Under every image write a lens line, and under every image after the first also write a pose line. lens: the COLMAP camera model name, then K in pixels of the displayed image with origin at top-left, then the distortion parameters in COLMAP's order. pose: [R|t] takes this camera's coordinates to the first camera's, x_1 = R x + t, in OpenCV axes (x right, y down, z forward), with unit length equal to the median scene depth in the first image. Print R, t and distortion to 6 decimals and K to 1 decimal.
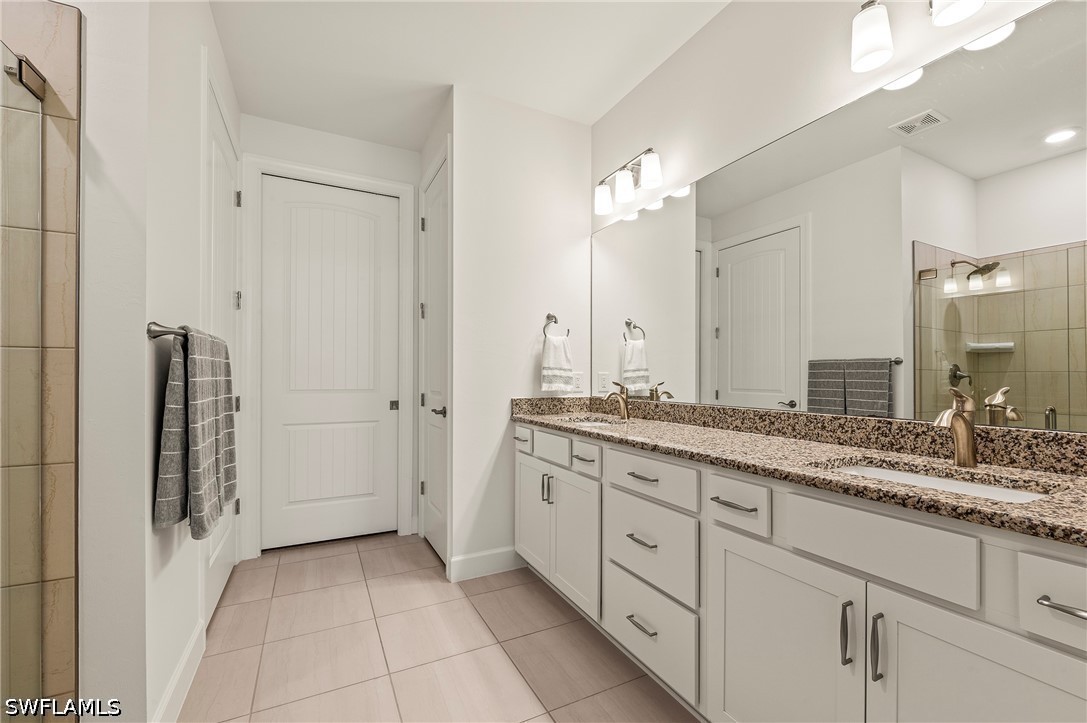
lens RADIAL K [[451.9, 0, 544.2], [0, 451.9, 370.8], [0, 0, 1]] dist [-0.002041, -0.002025]
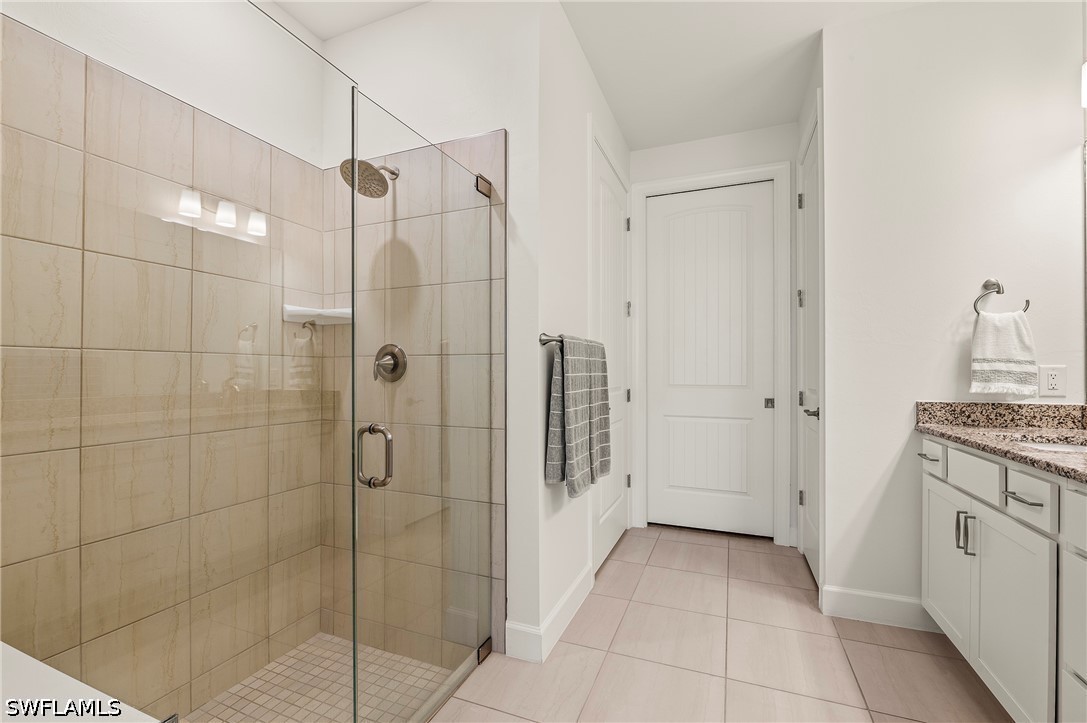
lens RADIAL K [[451.9, 0, 542.3], [0, 451.9, 368.1], [0, 0, 1]] dist [-0.002041, -0.002025]
pose [[0.657332, -0.008697, -0.753551, 0.104289], [0.010569, 0.999941, -0.002321, 0.001111], [0.753527, -0.006438, 0.657386, 0.051216]]
